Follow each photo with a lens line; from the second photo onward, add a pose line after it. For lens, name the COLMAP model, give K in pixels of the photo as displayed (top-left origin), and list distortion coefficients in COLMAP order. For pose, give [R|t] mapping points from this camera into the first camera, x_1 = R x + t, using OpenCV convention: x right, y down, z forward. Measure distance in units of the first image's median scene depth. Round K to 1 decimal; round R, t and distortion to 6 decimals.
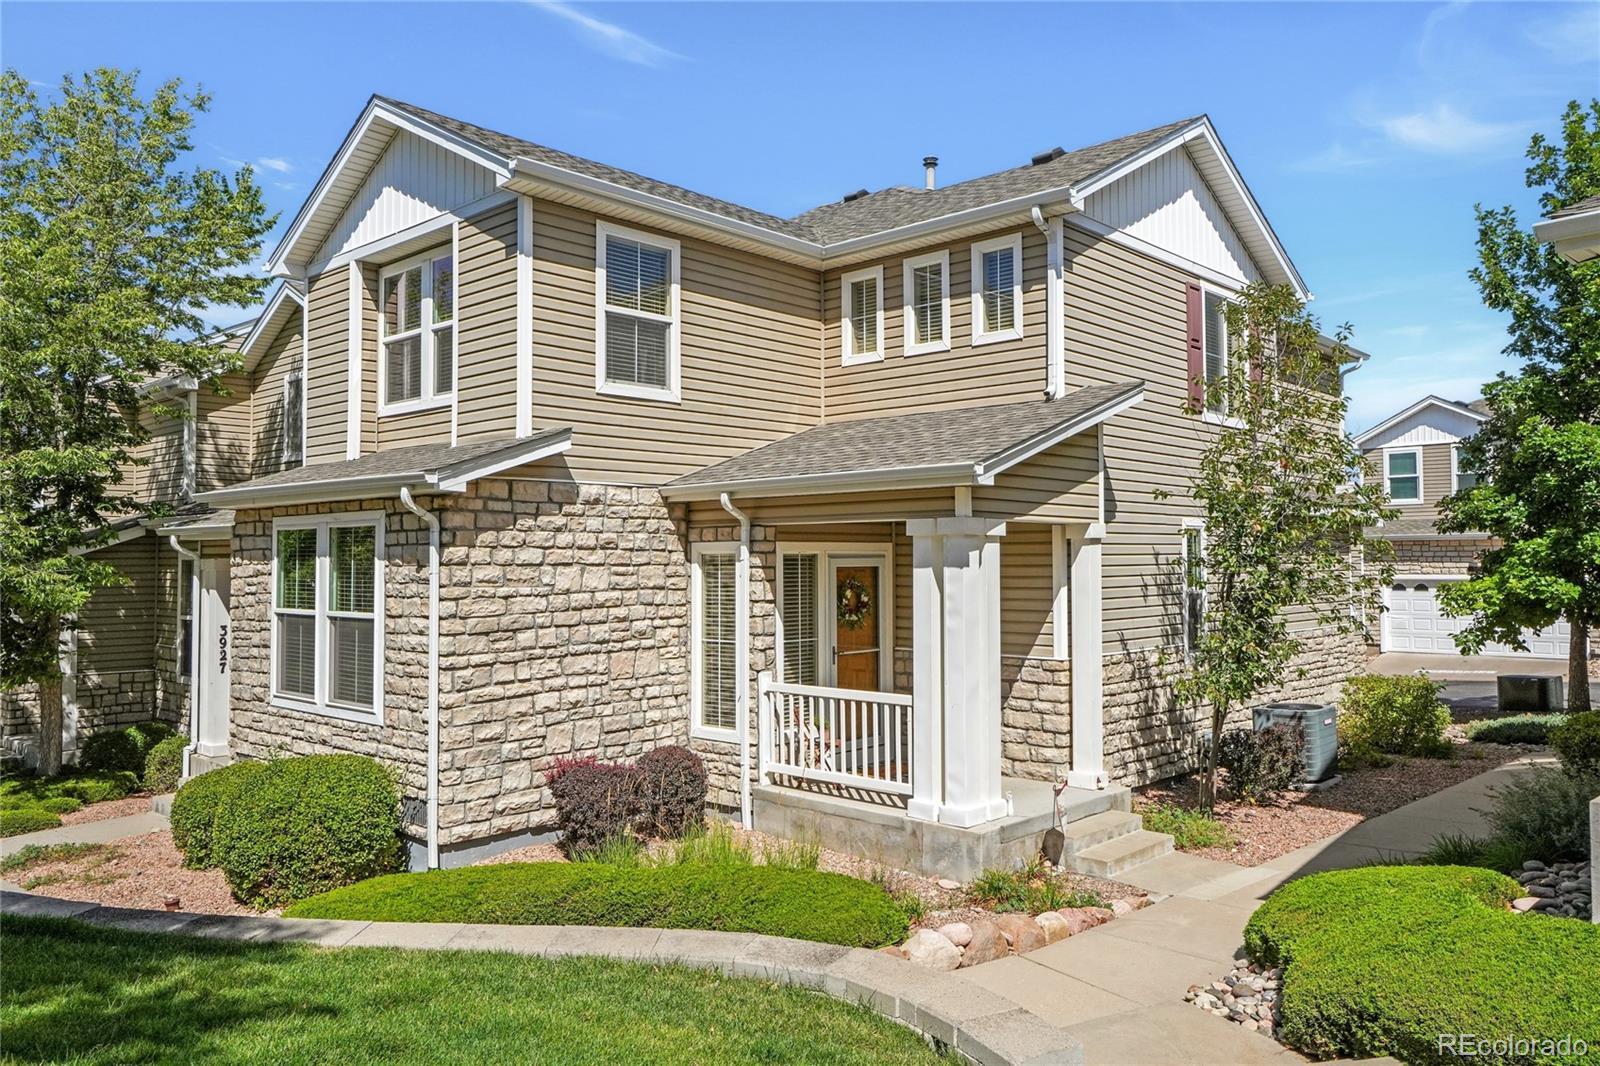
lens RADIAL K [[1145.6, 0, 800.0], [0, 1145.6, 533.0], [0, 0, 1]] dist [-0.007307, 0.002225]
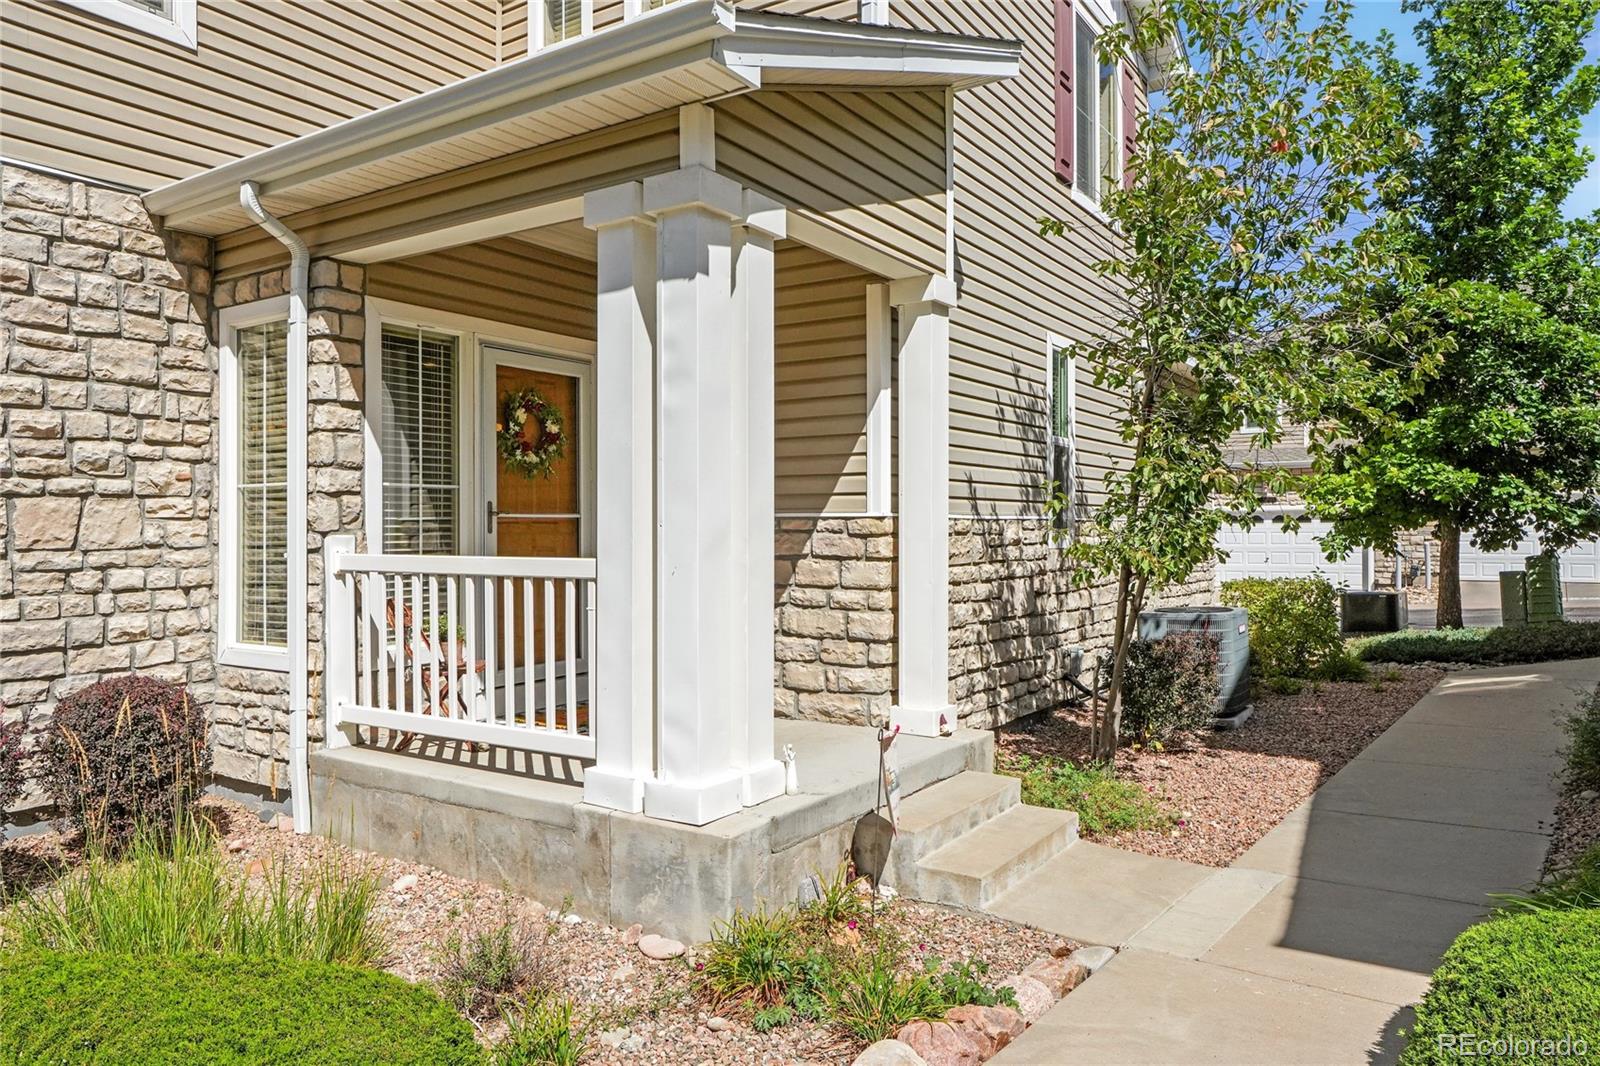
lens RADIAL K [[1145.6, 0, 800.0], [0, 1145.6, 533.0], [0, 0, 1]] dist [-0.007307, 0.002225]
pose [[0.982947, 0.000199, 0.183891, 0.081124], [-0.007527, 0.999205, 0.039156, 0.096531], [-0.183737, -0.039872, 0.982167, 0.435160]]
